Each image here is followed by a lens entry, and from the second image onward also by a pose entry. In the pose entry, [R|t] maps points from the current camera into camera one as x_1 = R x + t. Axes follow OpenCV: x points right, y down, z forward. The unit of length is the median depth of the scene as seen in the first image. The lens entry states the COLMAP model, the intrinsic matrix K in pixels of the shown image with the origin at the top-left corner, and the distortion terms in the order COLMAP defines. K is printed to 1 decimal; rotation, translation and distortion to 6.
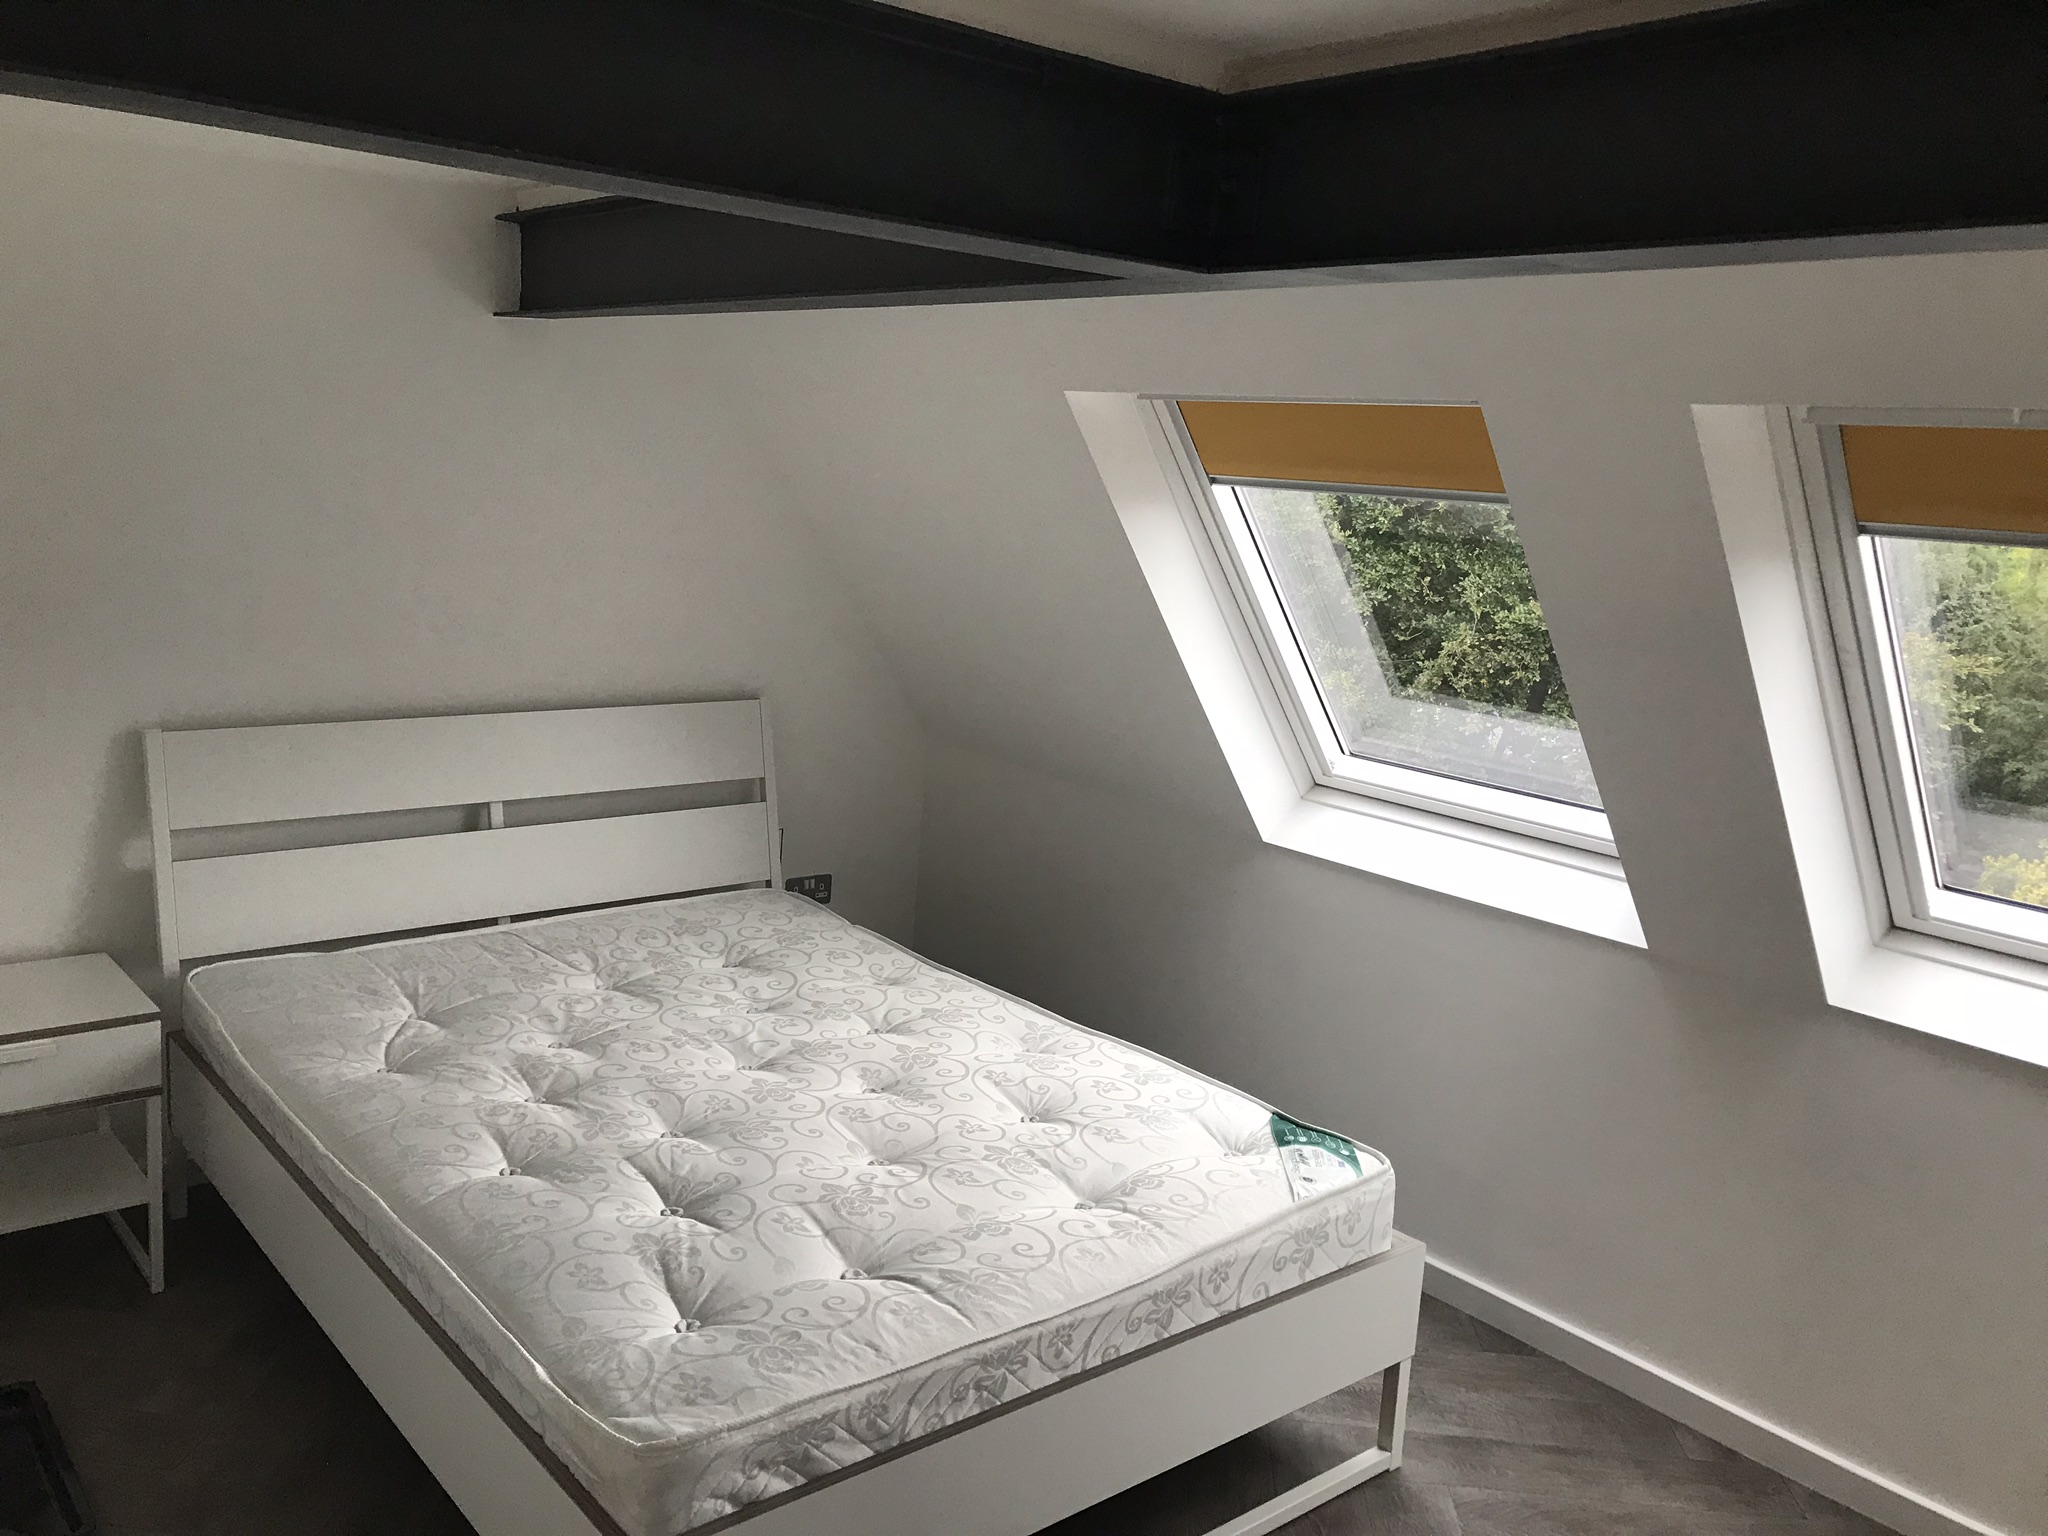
lens RADIAL K [[1679.4, 0, 991.2], [0, 1679.4, 757.6], [0, 0, 1]] dist [0.000775, -0.002393]
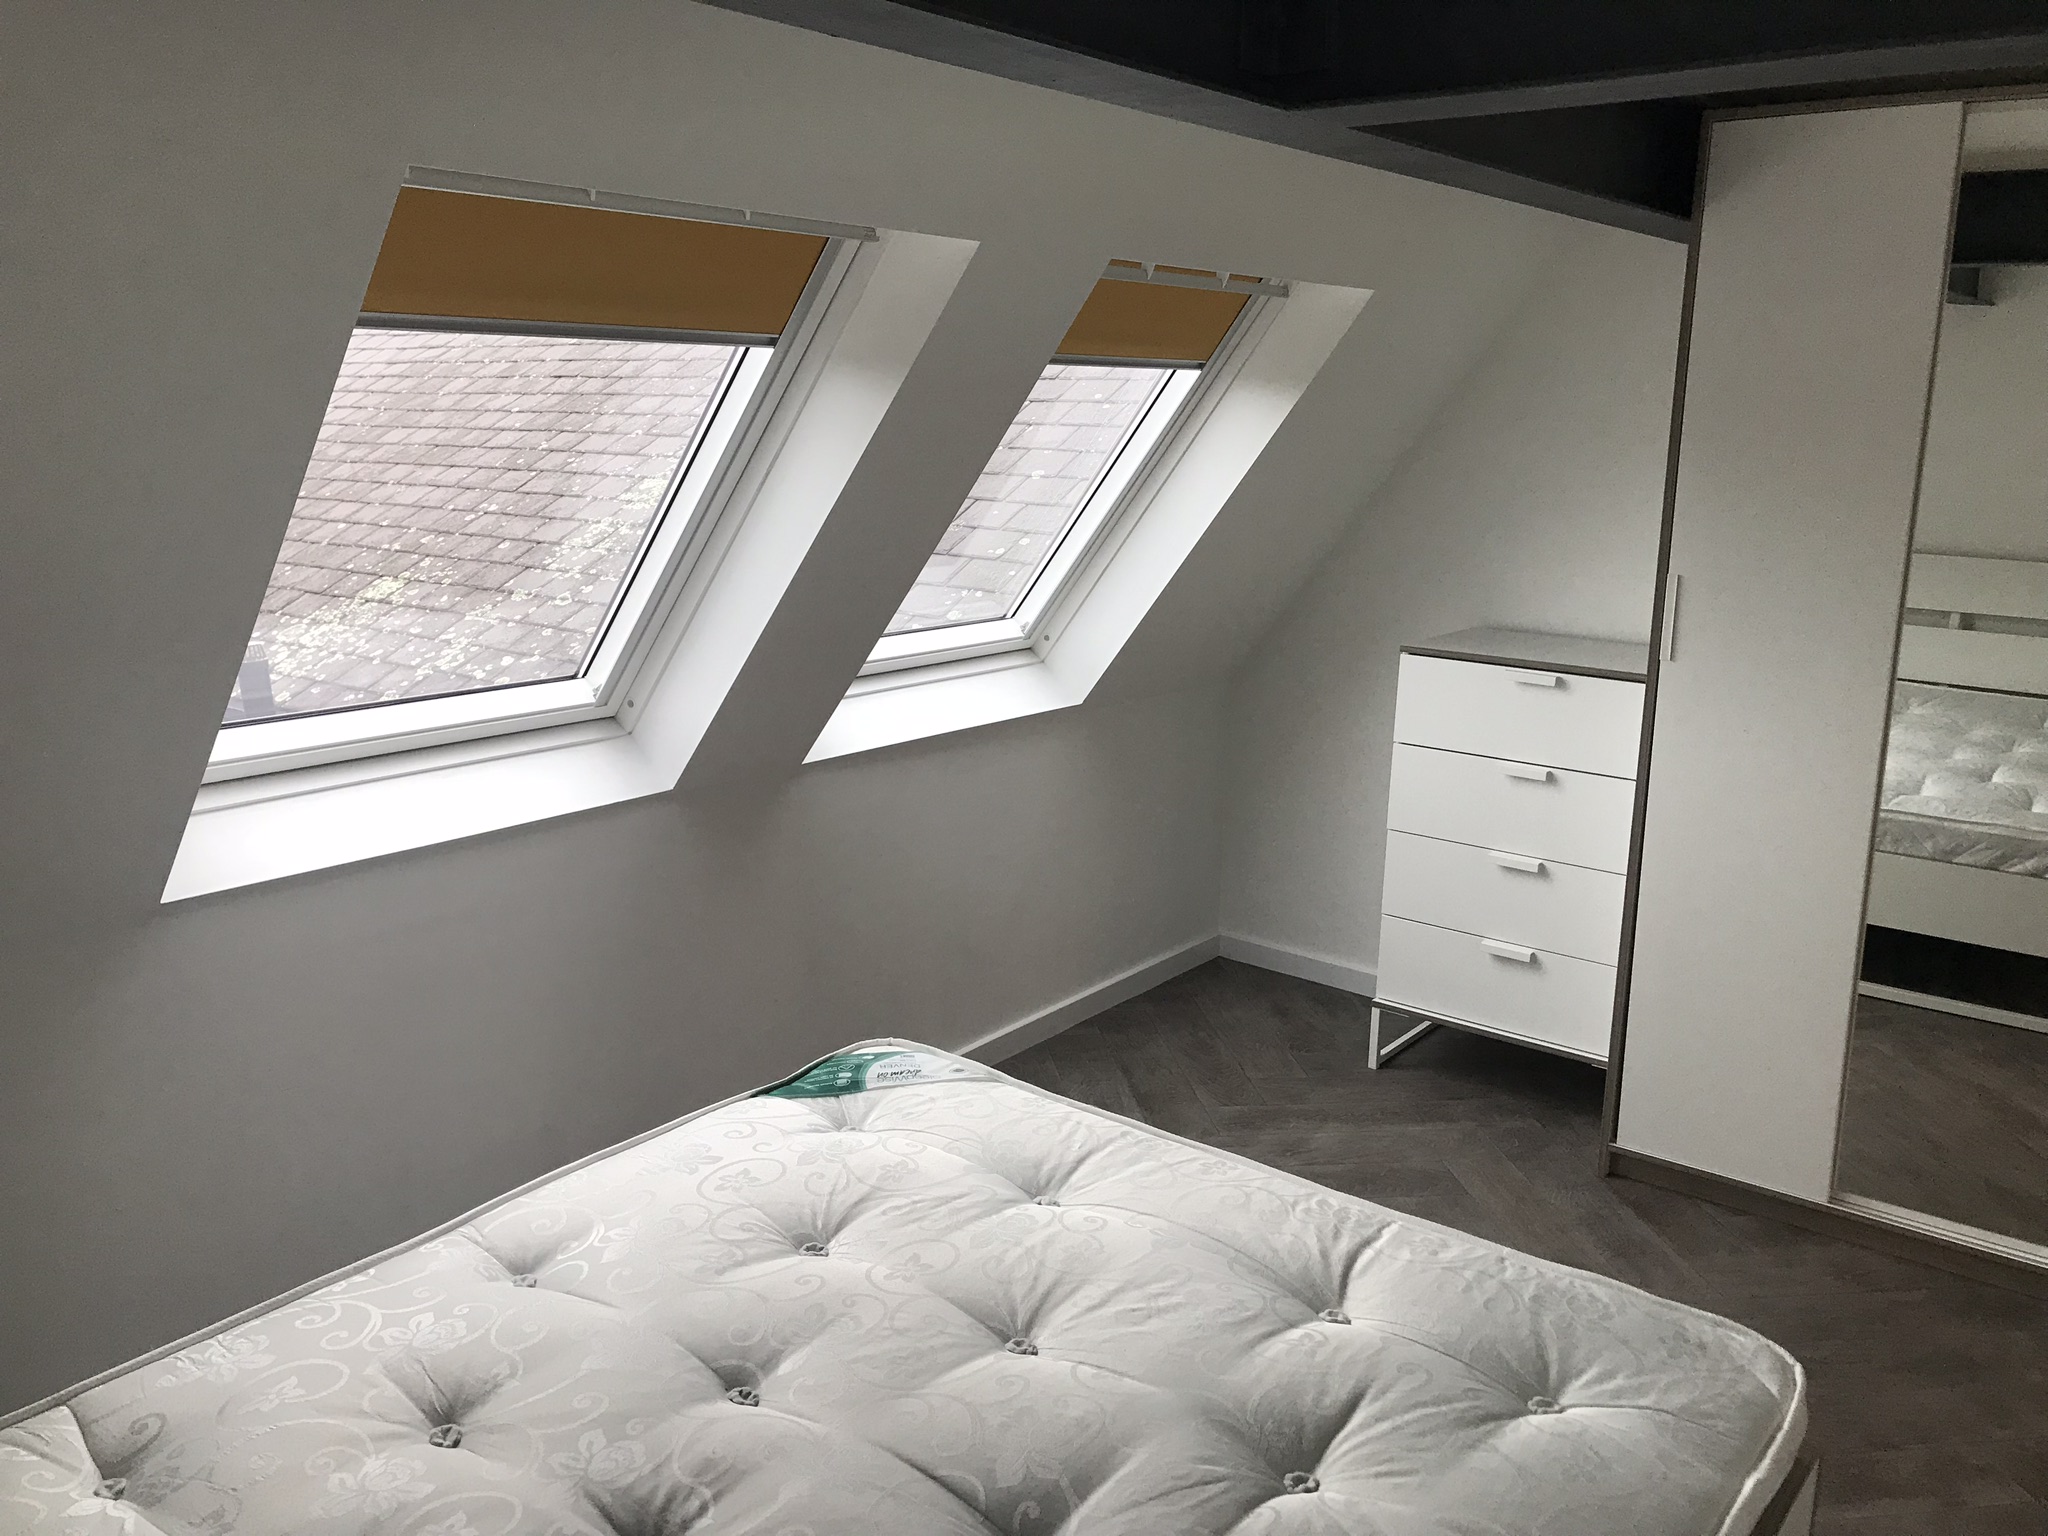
lens RADIAL K [[1679.4, 0, 991.2], [0, 1679.4, 757.6], [0, 0, 1]] dist [0.000775, -0.002393]
pose [[-0.226530, -0.269580, 0.935955, -0.636401], [0.139775, 0.941991, 0.305148, -0.198154], [-0.963923, 0.199948, -0.175709, 1.066835]]
